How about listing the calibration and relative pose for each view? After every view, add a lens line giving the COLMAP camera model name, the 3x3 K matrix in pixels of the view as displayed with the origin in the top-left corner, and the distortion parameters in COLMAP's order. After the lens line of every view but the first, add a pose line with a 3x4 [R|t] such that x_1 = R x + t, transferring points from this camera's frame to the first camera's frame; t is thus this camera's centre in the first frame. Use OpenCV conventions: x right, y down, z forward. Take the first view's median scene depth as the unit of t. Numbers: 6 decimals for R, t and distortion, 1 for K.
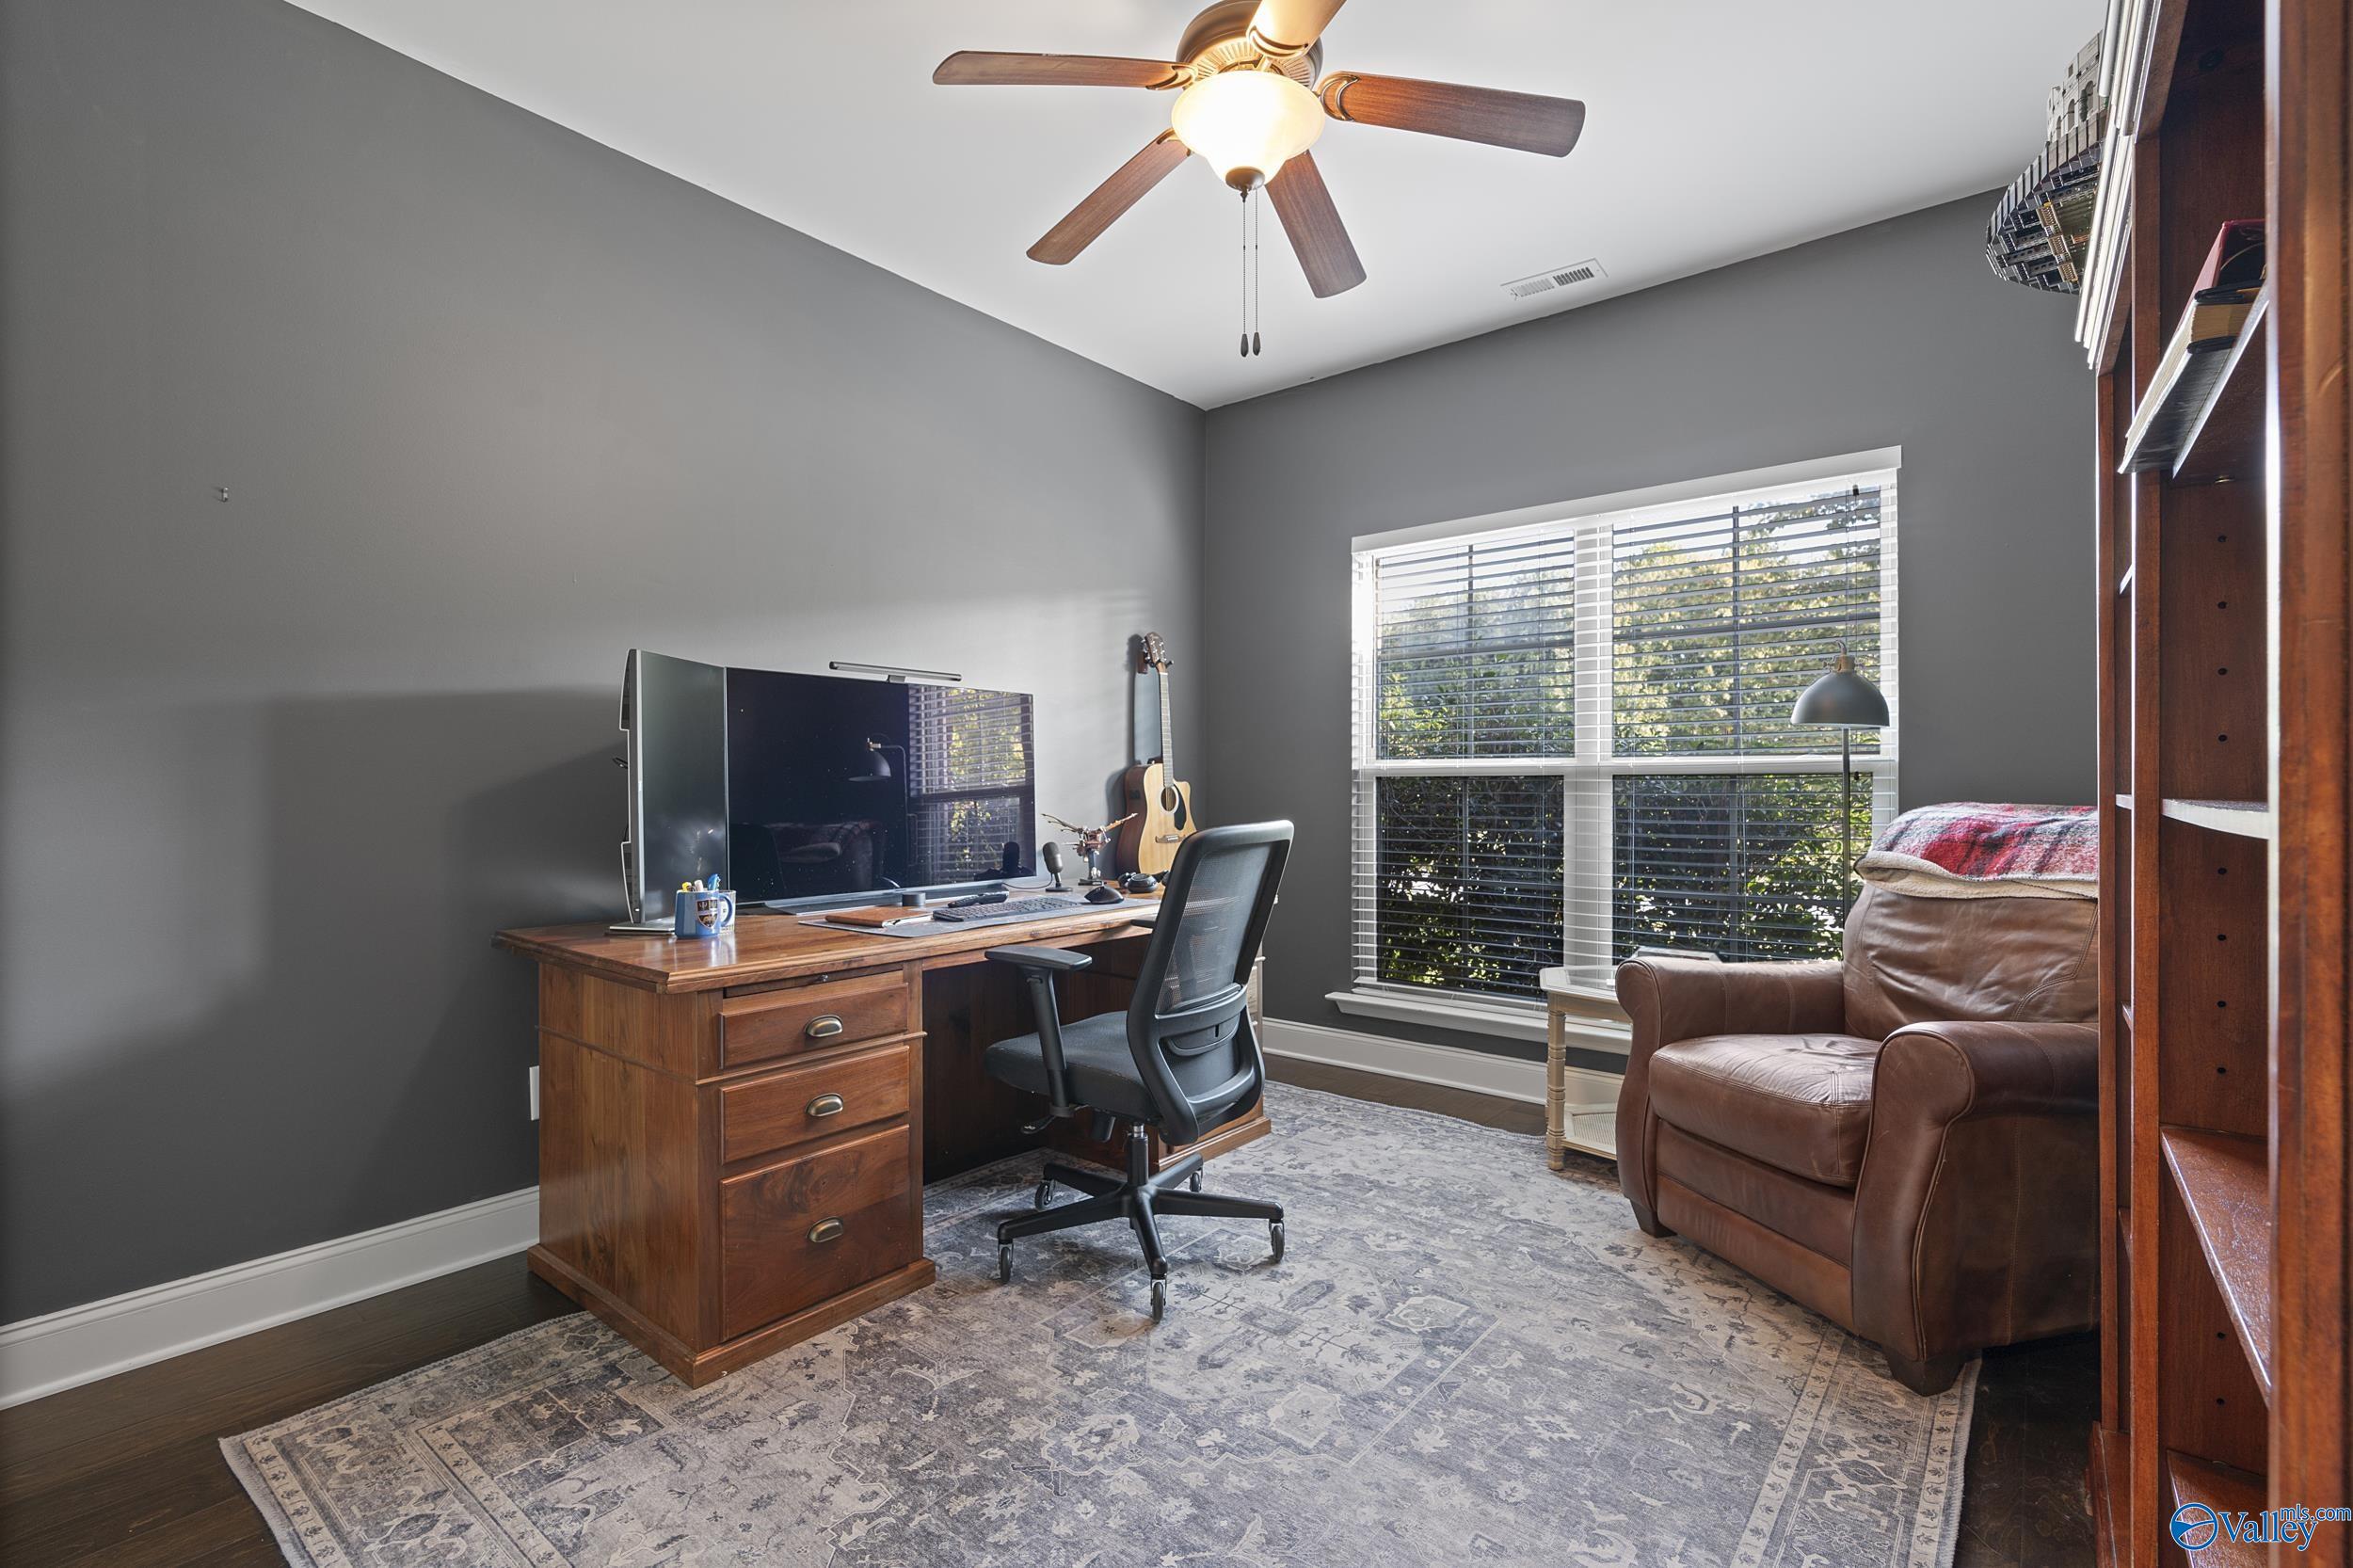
lens RADIAL K [[1066.6, 0, 1181.8], [0, 1066.6, 777.4], [0, 0, 1]] dist [-0.003226, 0.000512]
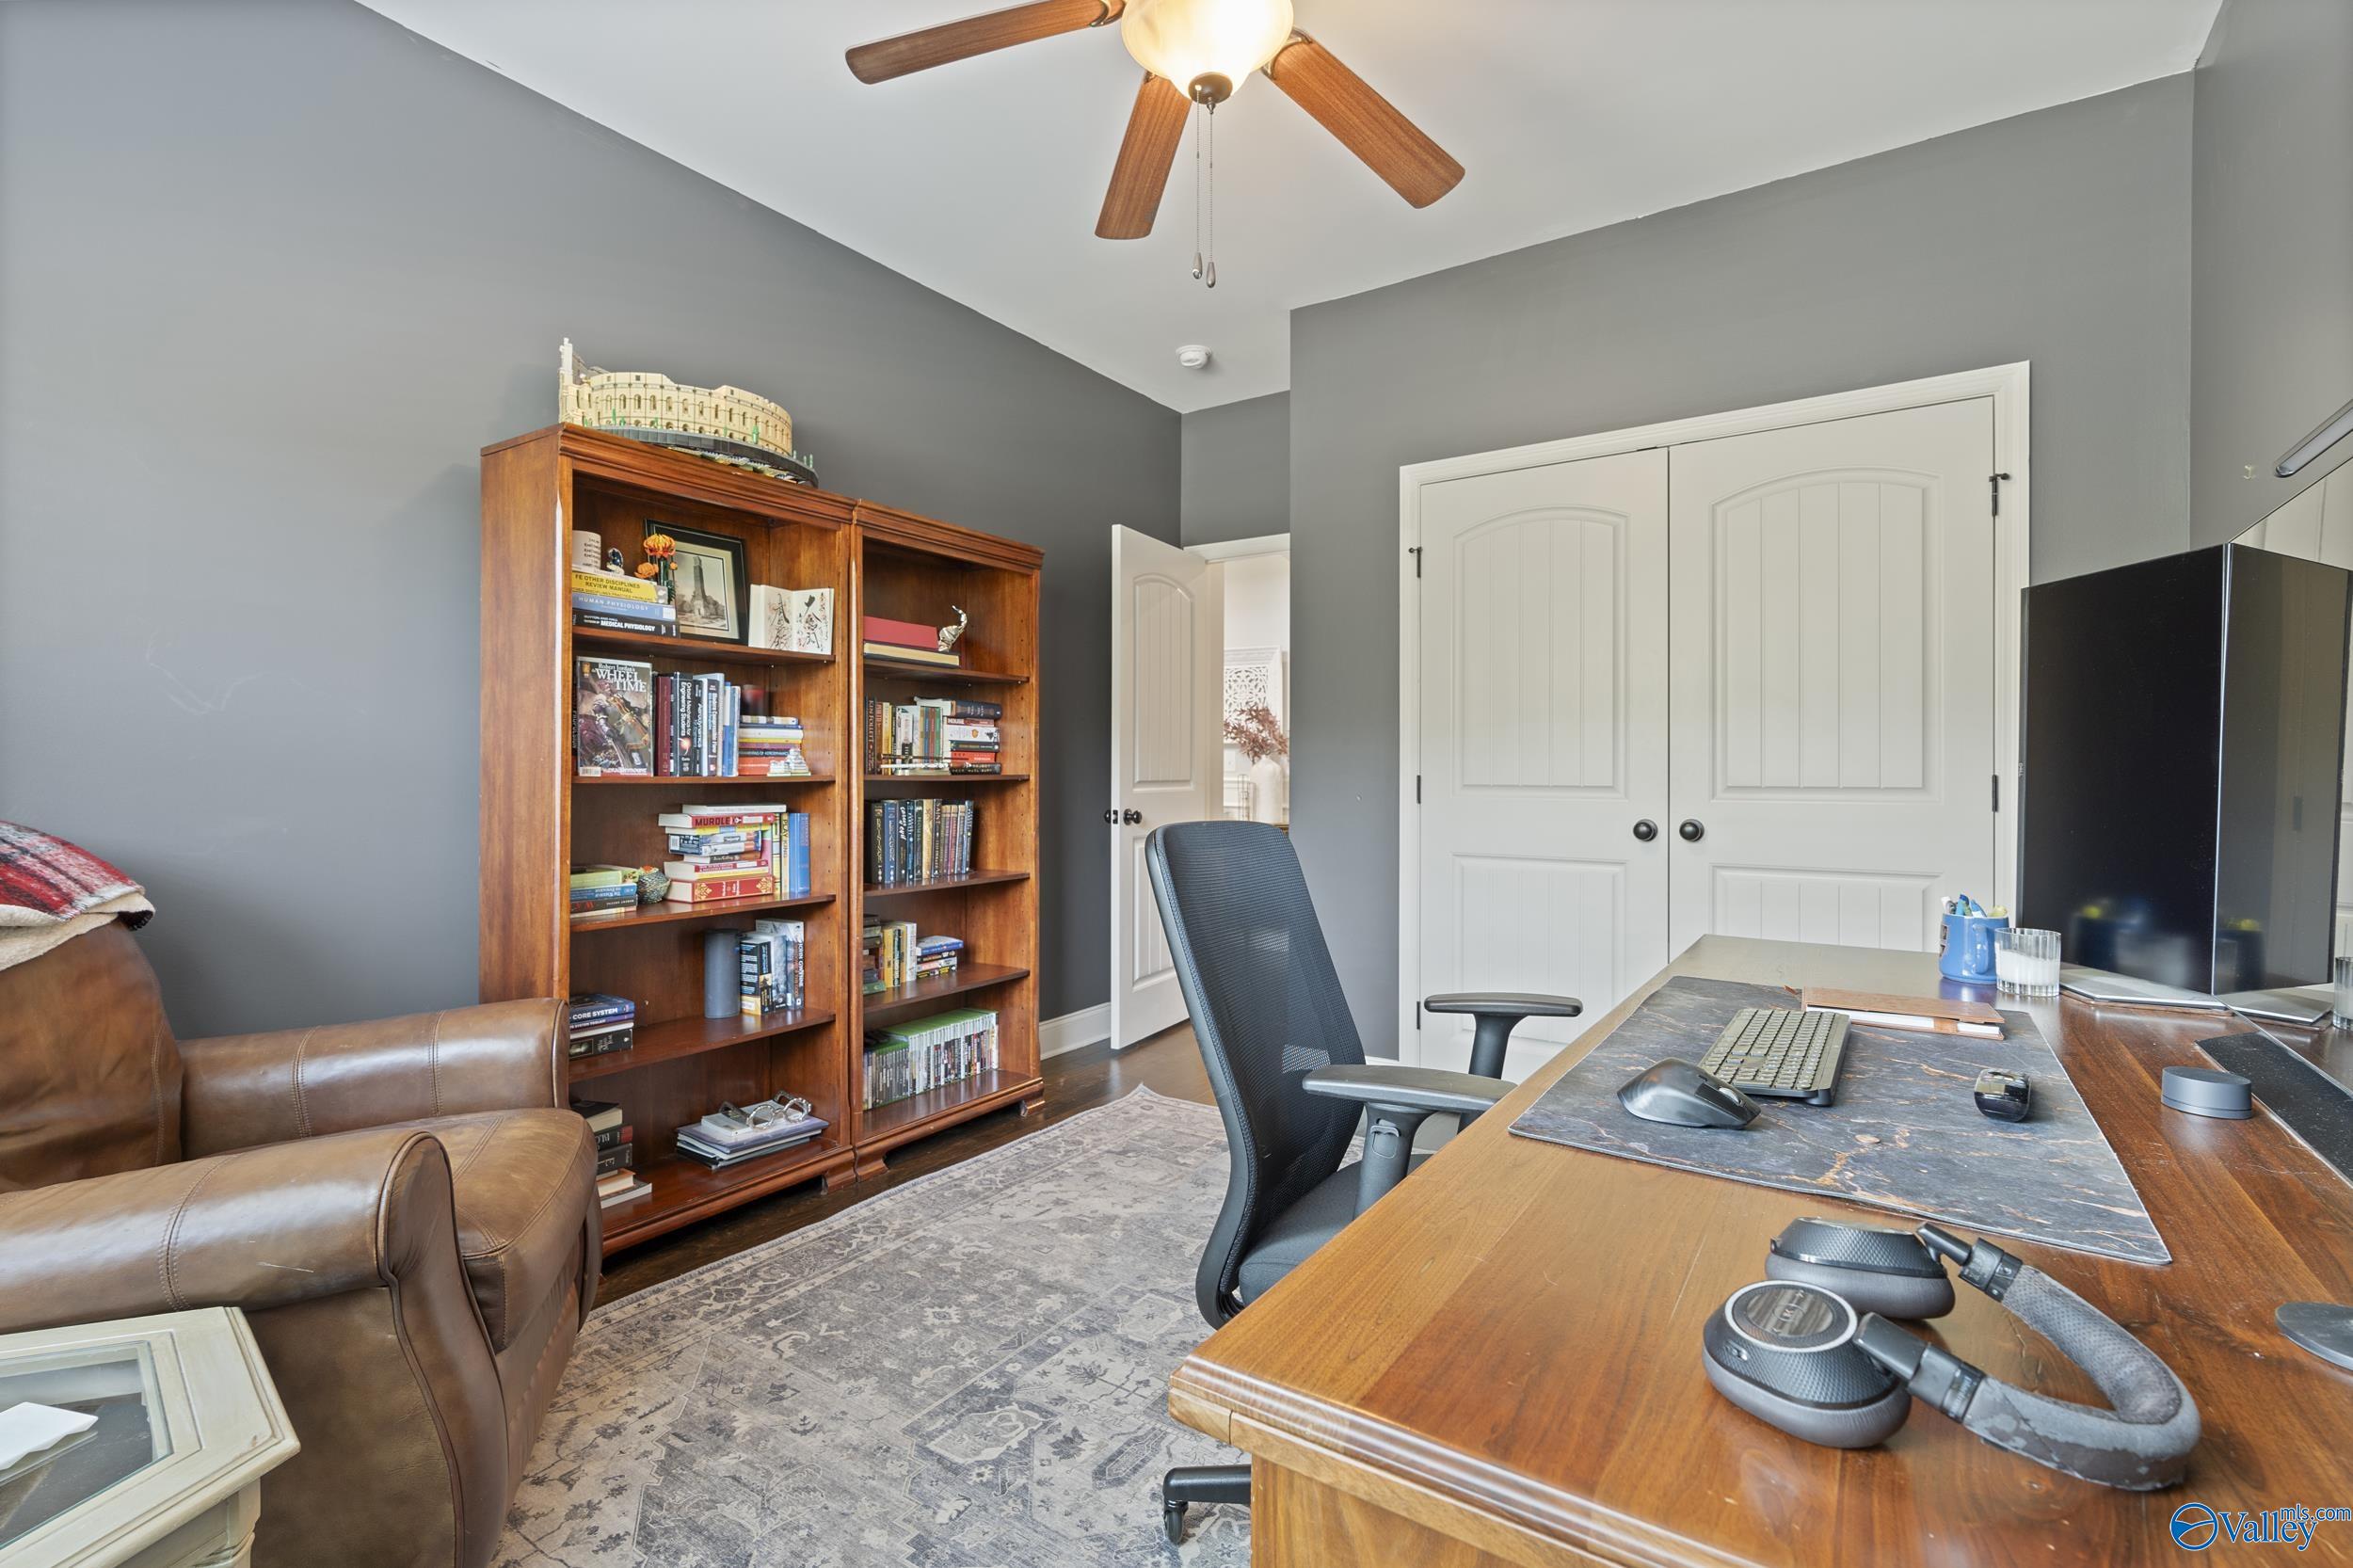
lens RADIAL K [[1066.6, 0, 1181.8], [0, 1066.6, 777.4], [0, 0, 1]] dist [-0.003226, 0.000512]
pose [[-0.995581, 0.000567, -0.093900, 0.170439], [0.000645, 0.999999, -0.000803, 0.015365], [0.093900, -0.000860, -0.995581, 1.930782]]
